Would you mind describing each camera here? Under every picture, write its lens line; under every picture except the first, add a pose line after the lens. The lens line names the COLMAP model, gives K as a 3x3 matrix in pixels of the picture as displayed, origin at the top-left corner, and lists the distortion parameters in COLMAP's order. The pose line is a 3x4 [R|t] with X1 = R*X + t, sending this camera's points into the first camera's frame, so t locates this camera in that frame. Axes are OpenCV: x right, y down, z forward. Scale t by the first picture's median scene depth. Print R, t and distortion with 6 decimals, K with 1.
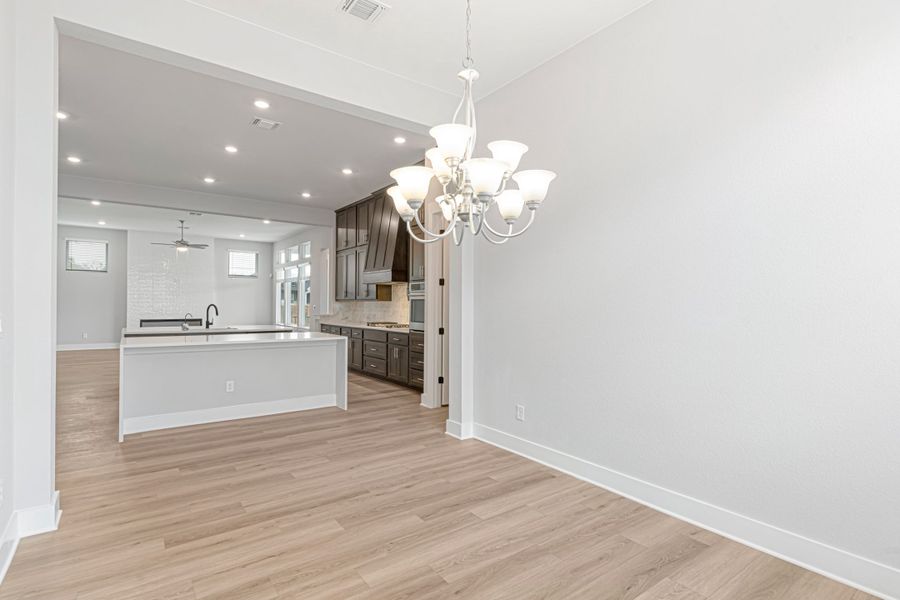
lens RADIAL K [[440.4, 0, 453.1], [0, 440.4, 302.7], [0, 0, 1]] dist [0.002683, -0.000812]
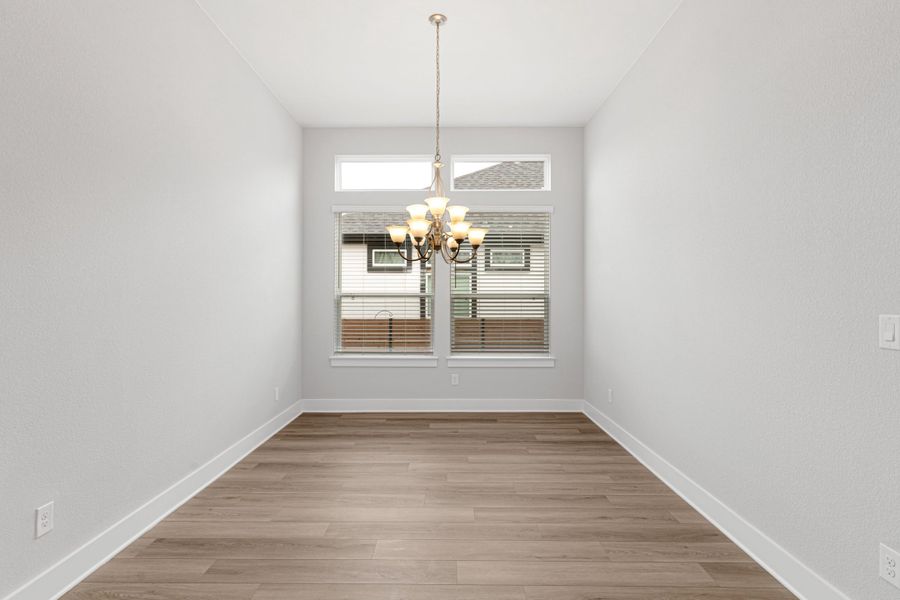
lens RADIAL K [[440.4, 0, 448.1], [0, 440.4, 299.3], [0, 0, 1]] dist [0.002683, -0.000812]
pose [[-0.800121, -0.008182, 0.599782, -0.666226], [-0.012559, 0.999916, -0.003113, 0.006958], [-0.599707, -0.010024, -0.800157, 1.527022]]
